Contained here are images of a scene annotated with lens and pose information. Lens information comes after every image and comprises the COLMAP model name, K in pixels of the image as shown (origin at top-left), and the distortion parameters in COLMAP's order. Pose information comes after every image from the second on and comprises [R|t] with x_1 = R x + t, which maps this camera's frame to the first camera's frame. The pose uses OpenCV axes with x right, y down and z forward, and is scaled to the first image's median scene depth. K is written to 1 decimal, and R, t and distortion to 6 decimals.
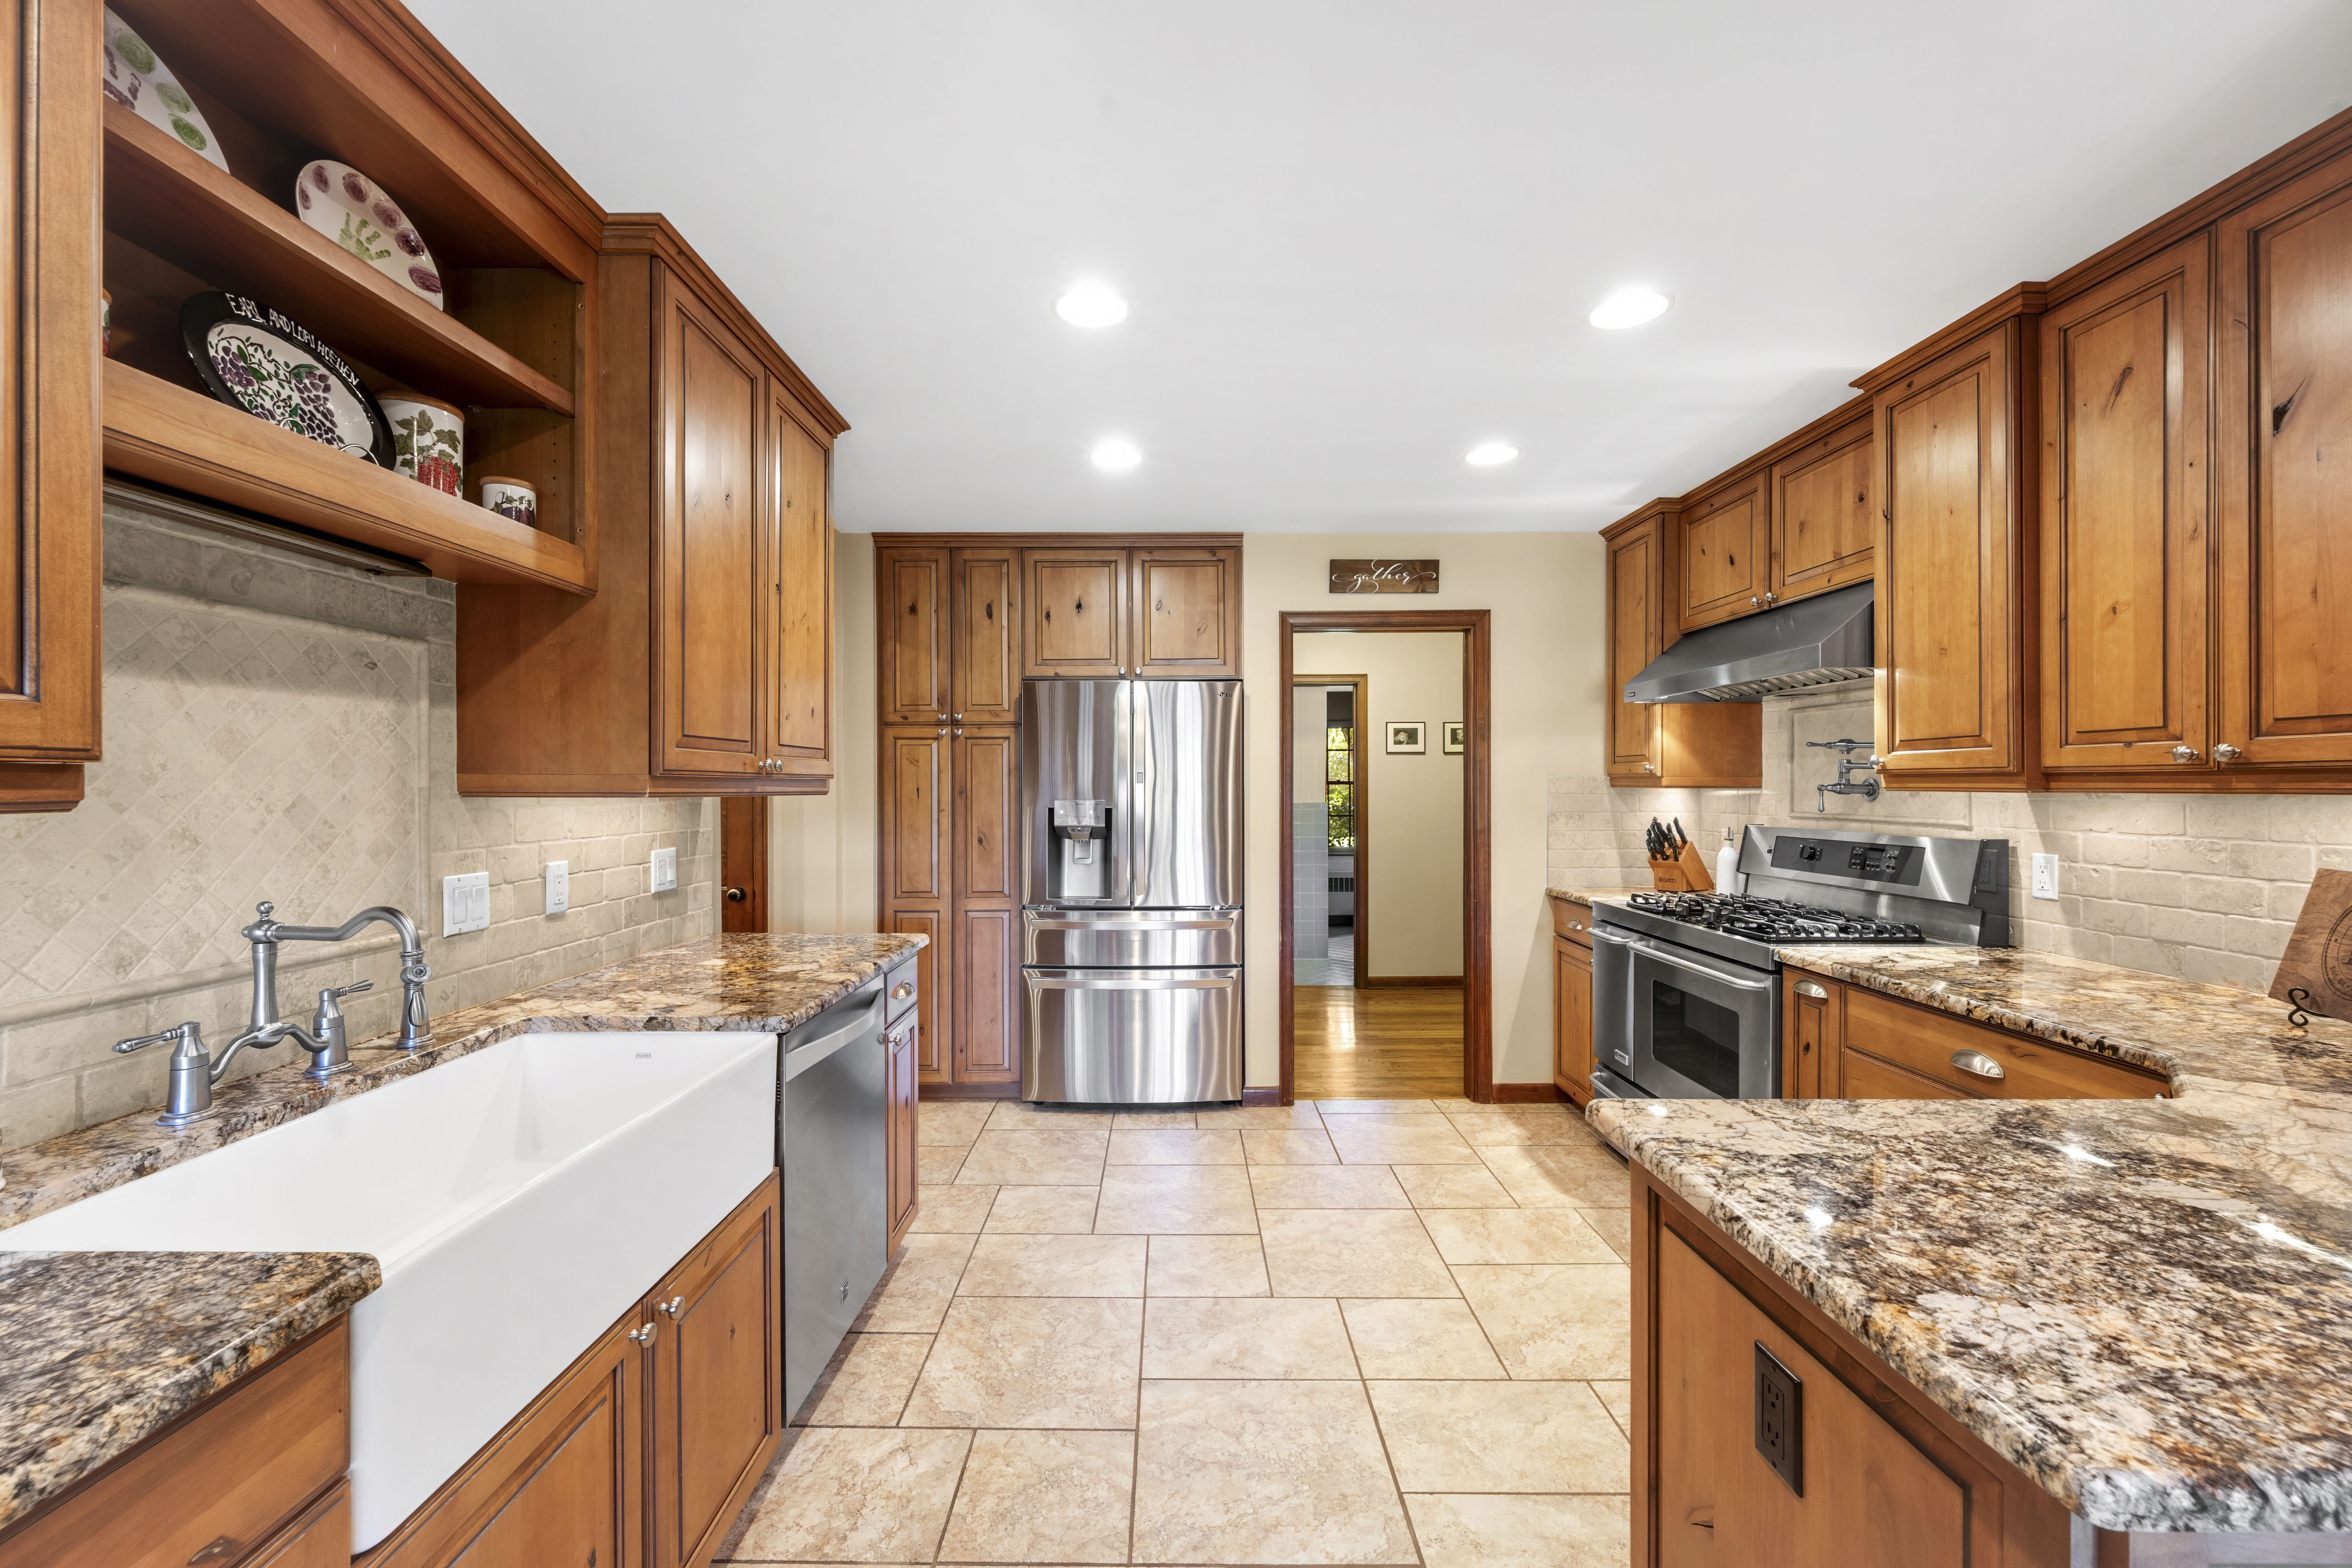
lens RADIAL K [[955.2, 0, 1173.3], [0, 955.2, 784.9], [0, 0, 1]] dist [-0.003303, -0.000317]
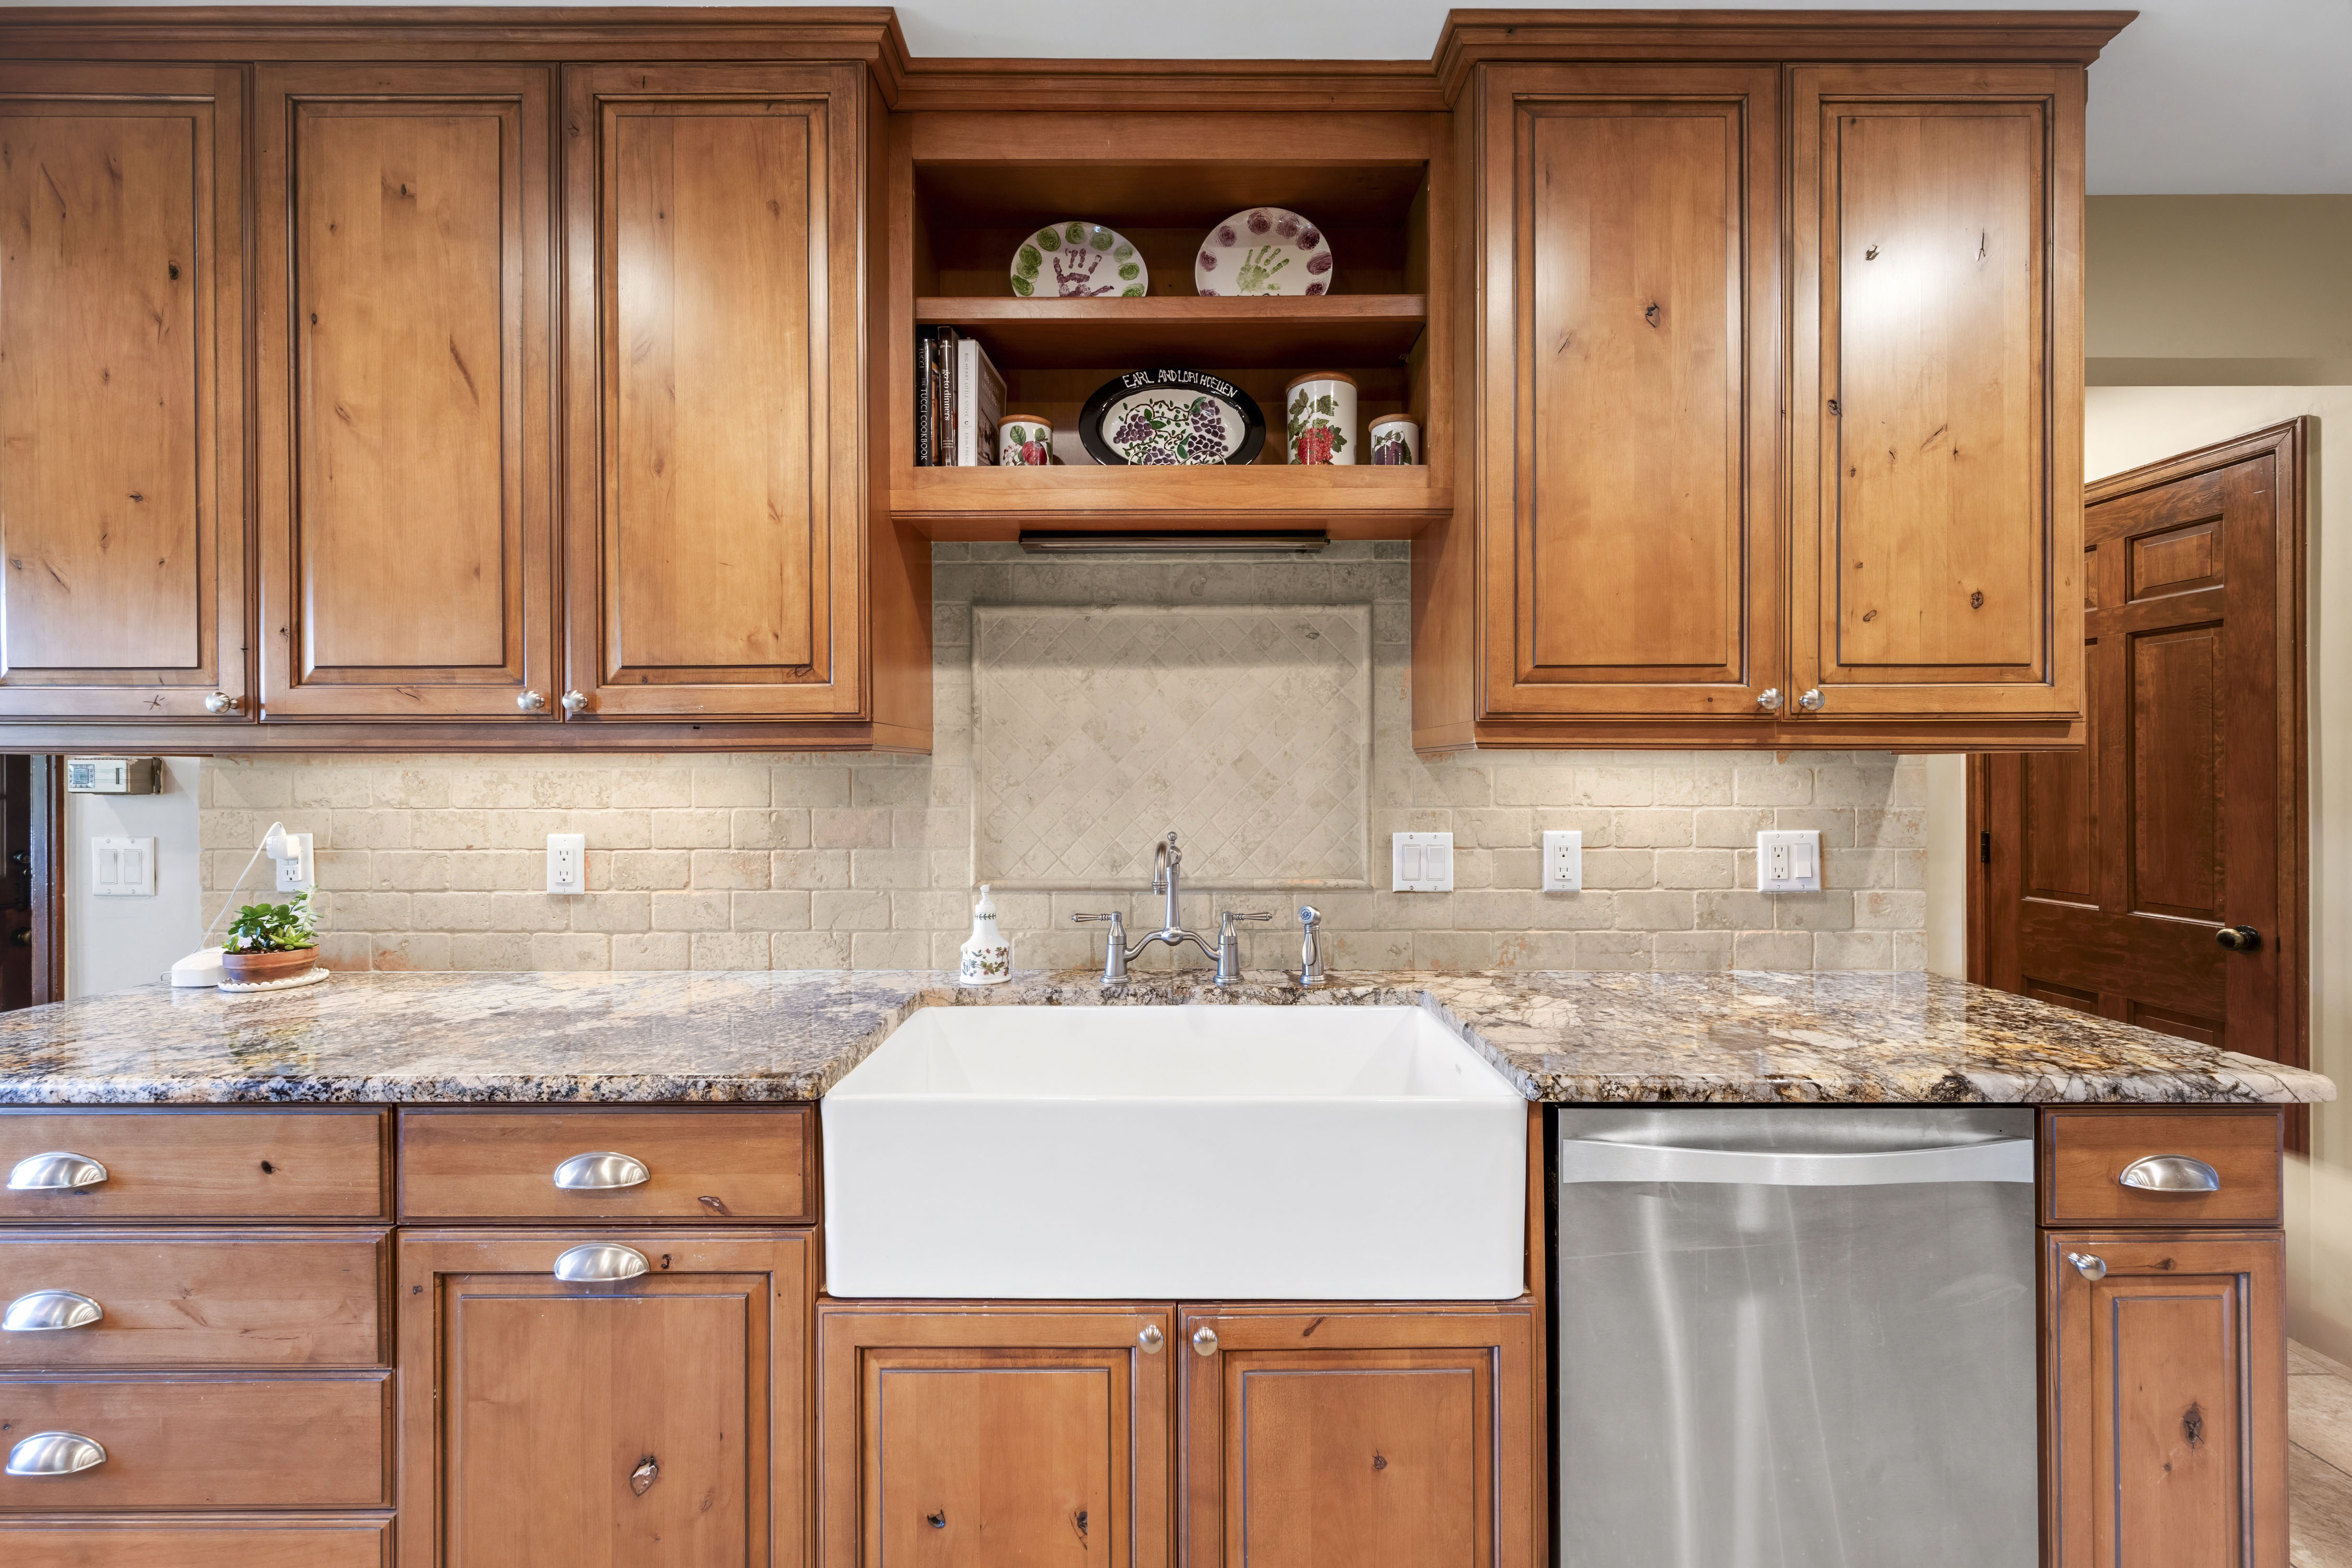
lens RADIAL K [[955.2, 0, 1171.2], [0, 955.2, 778.3], [0, 0, 1]] dist [-0.003303, -0.000317]
pose [[-0.013150, 0.001561, -0.999912, 0.290625], [0.000796, 0.999998, 0.001550, 0.041845], [0.999913, -0.000776, -0.013151, 0.881144]]
